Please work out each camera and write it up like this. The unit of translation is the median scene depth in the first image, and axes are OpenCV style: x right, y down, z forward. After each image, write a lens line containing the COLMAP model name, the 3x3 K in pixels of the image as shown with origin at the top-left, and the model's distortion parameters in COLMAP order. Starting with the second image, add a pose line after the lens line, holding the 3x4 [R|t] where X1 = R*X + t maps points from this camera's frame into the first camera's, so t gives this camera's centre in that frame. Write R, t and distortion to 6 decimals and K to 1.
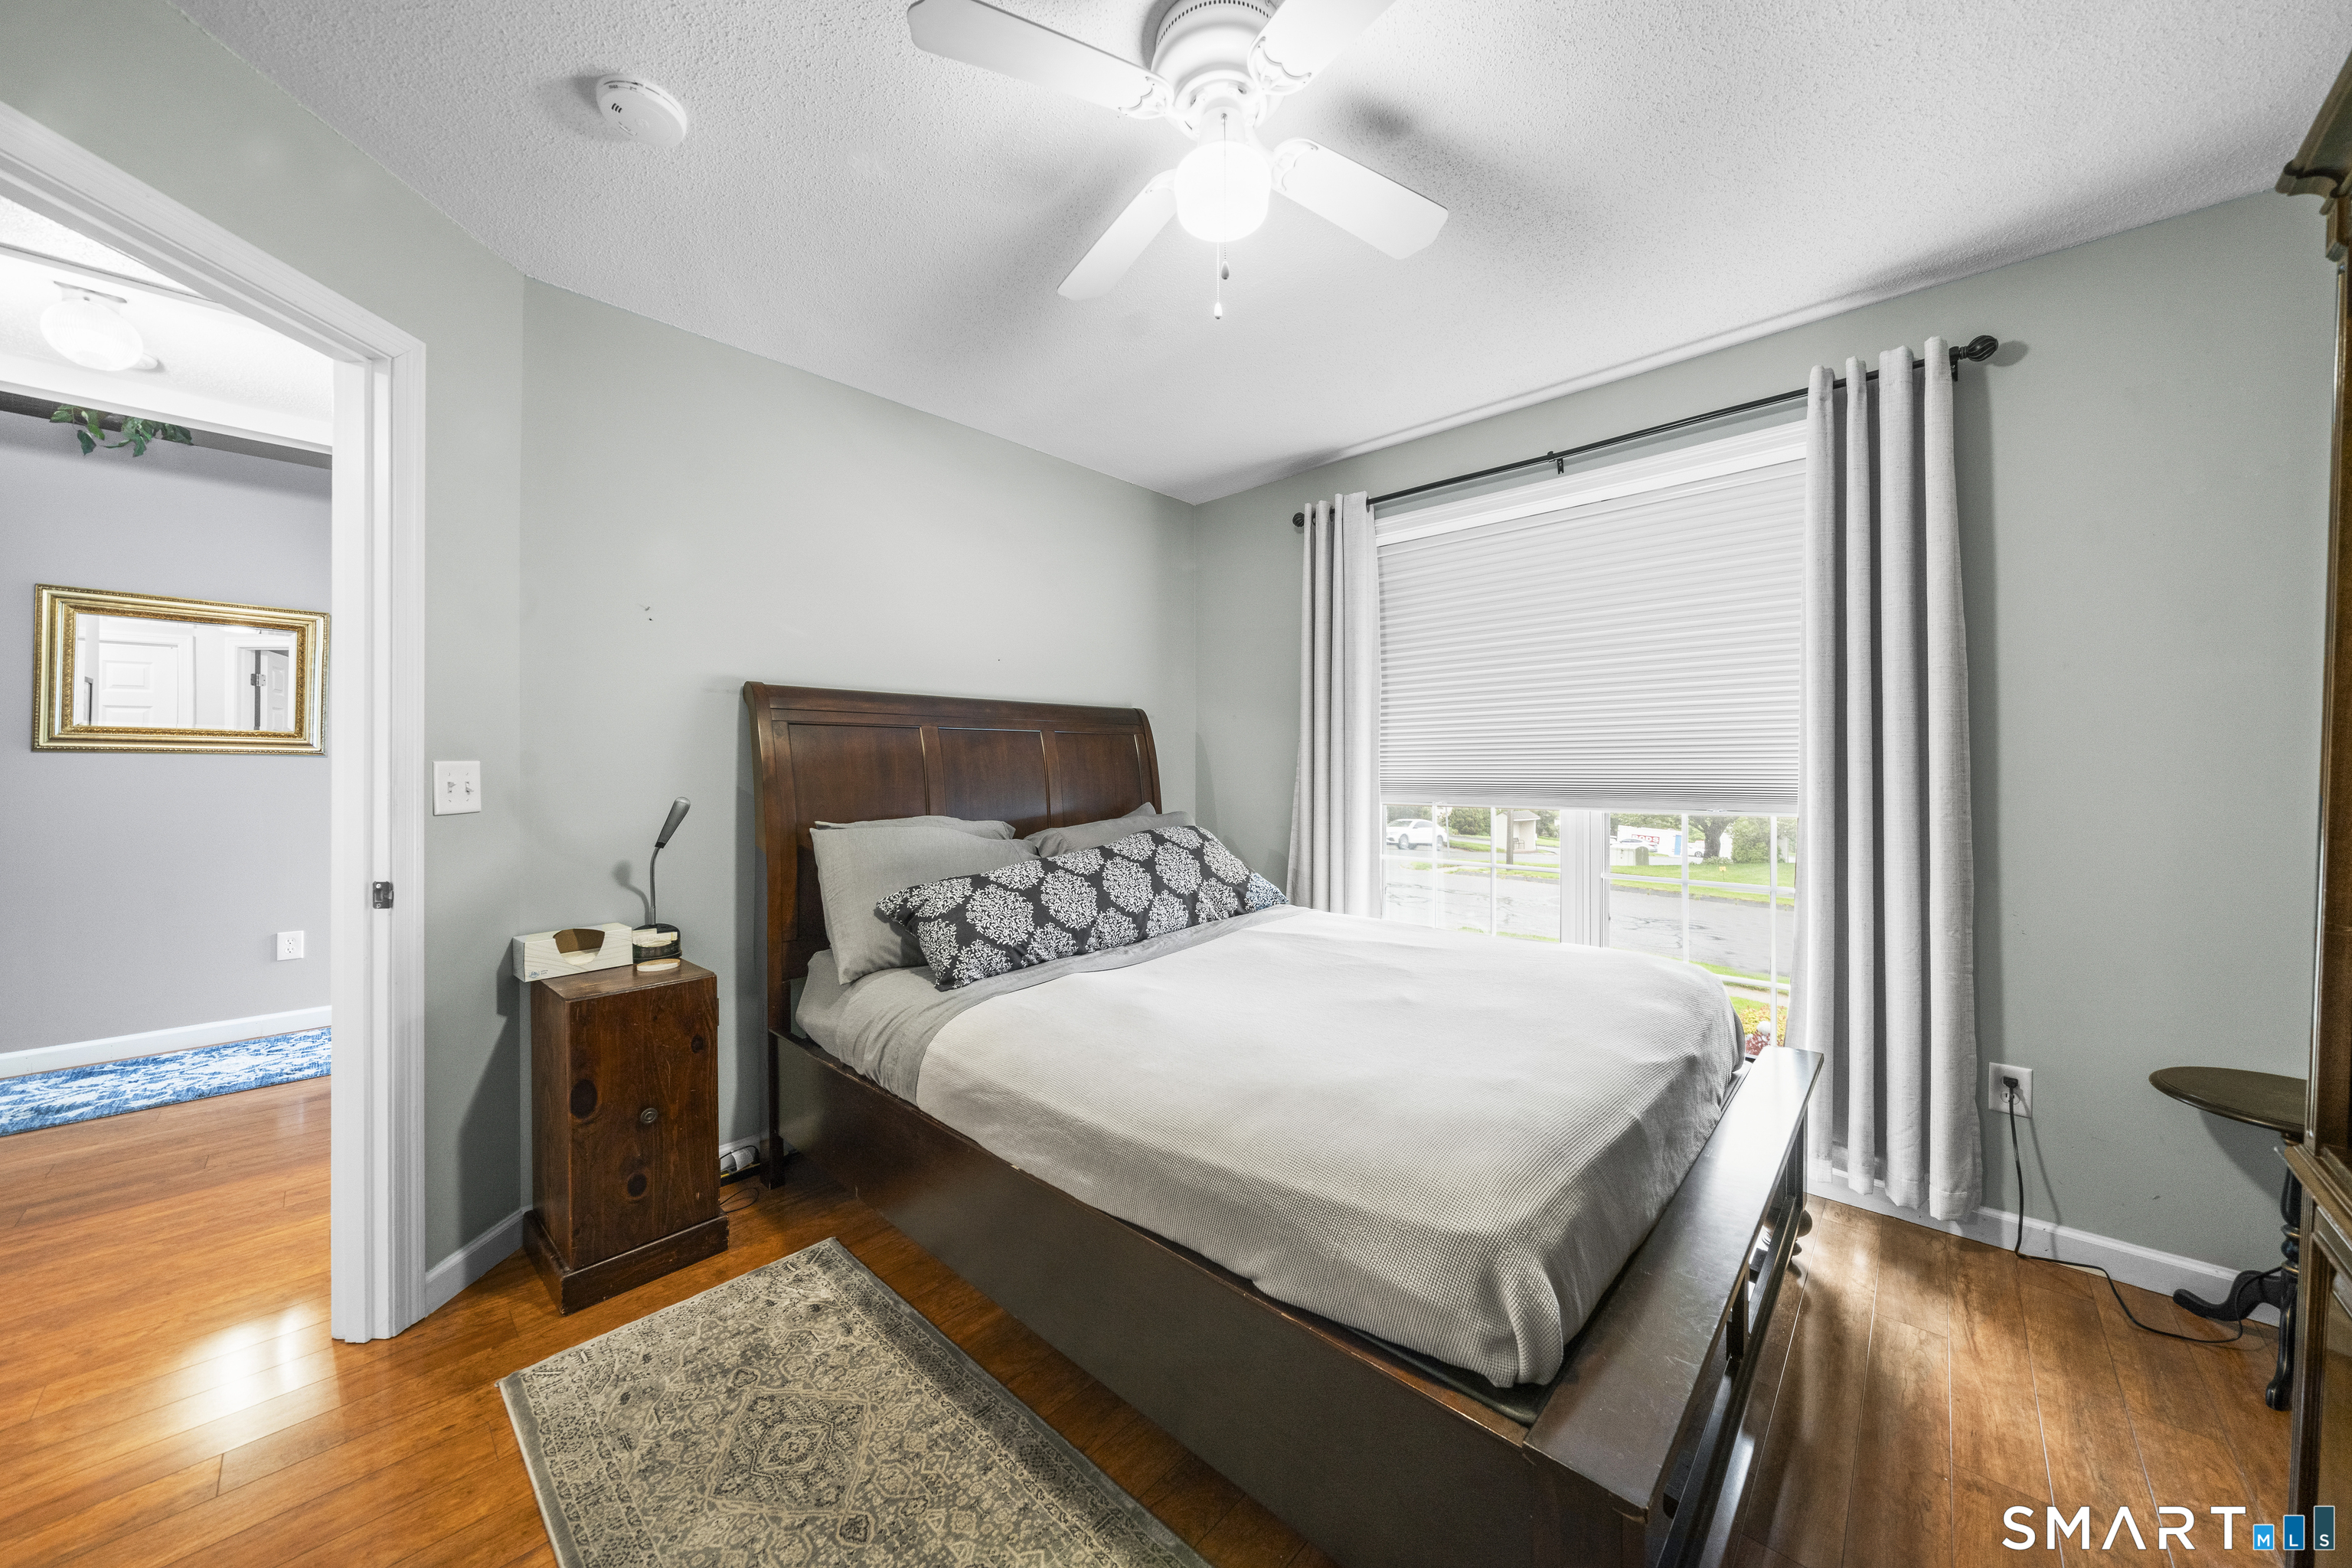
lens RADIAL K [[816.0, 0, 1176.3], [0, 816.0, 771.0], [0, 0, 1]] dist [-0.000664, -0.000023]
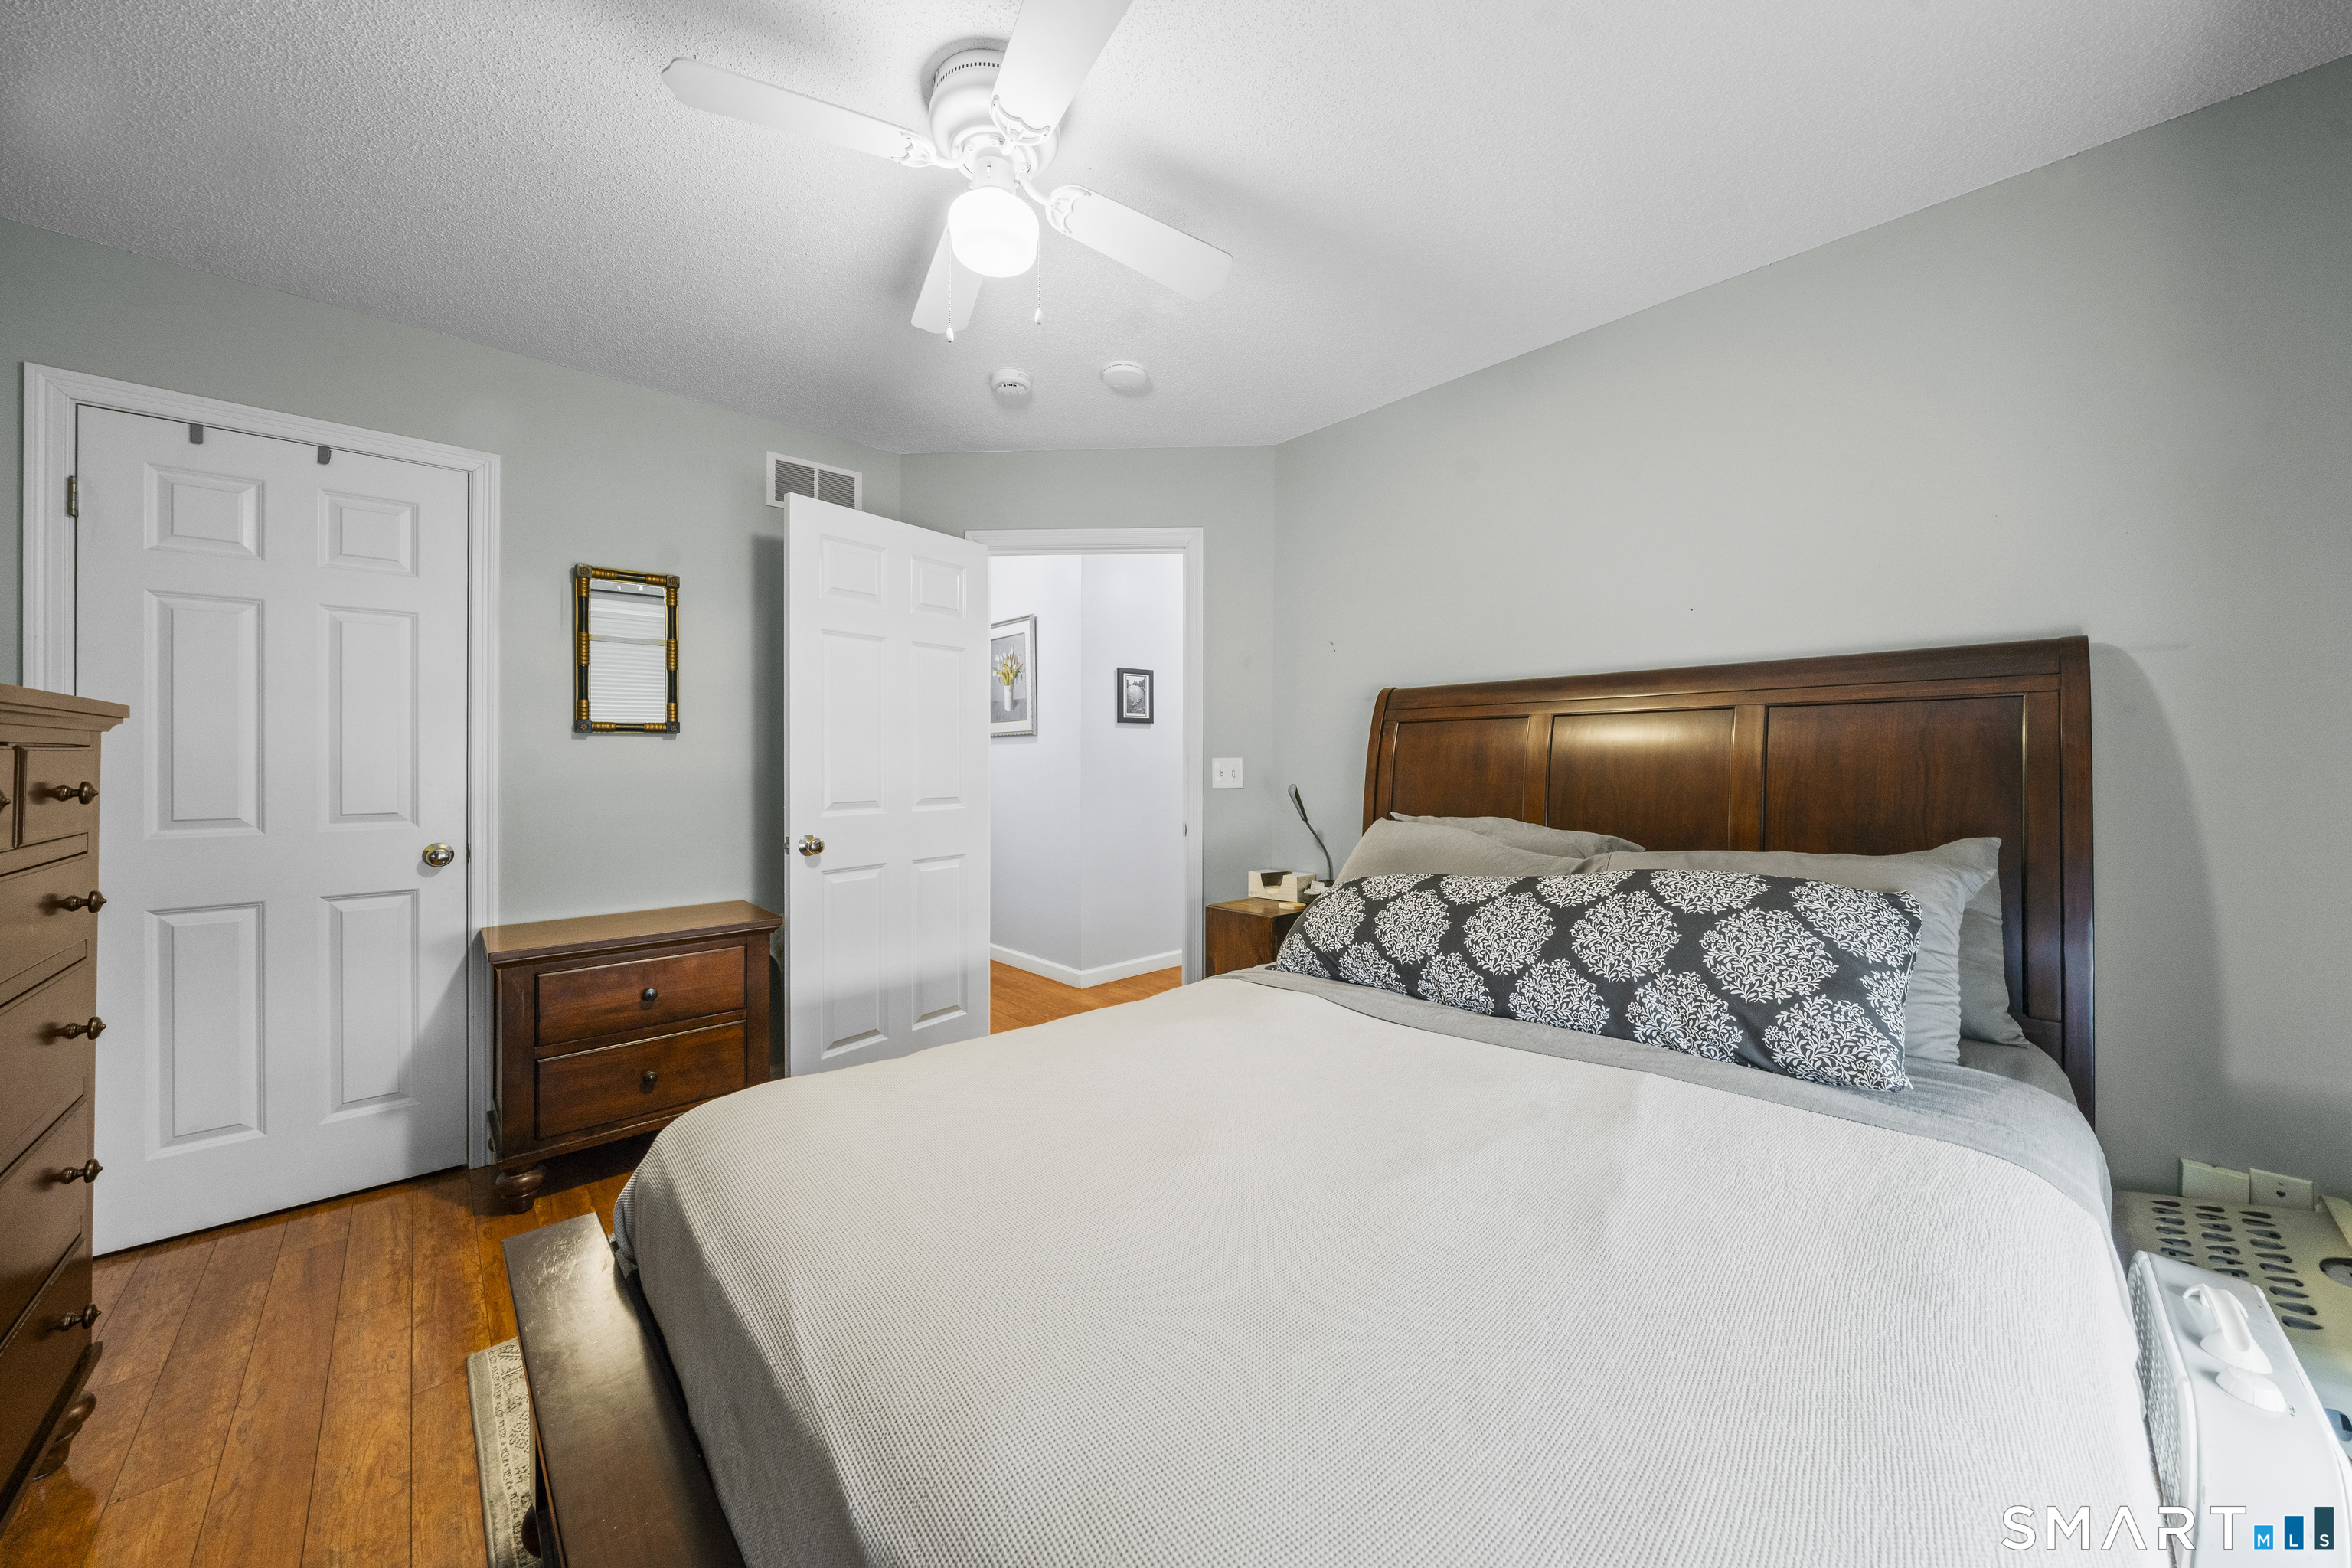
lens RADIAL K [[816.0, 0, 1176.1], [0, 816.0, 763.3], [0, 0, 1]] dist [-0.000664, -0.000023]
pose [[-0.063786, 0.003505, -0.997957, 0.650303], [-0.001855, 0.999992, 0.003631, -0.006184], [0.997962, 0.002083, -0.063778, 0.765529]]
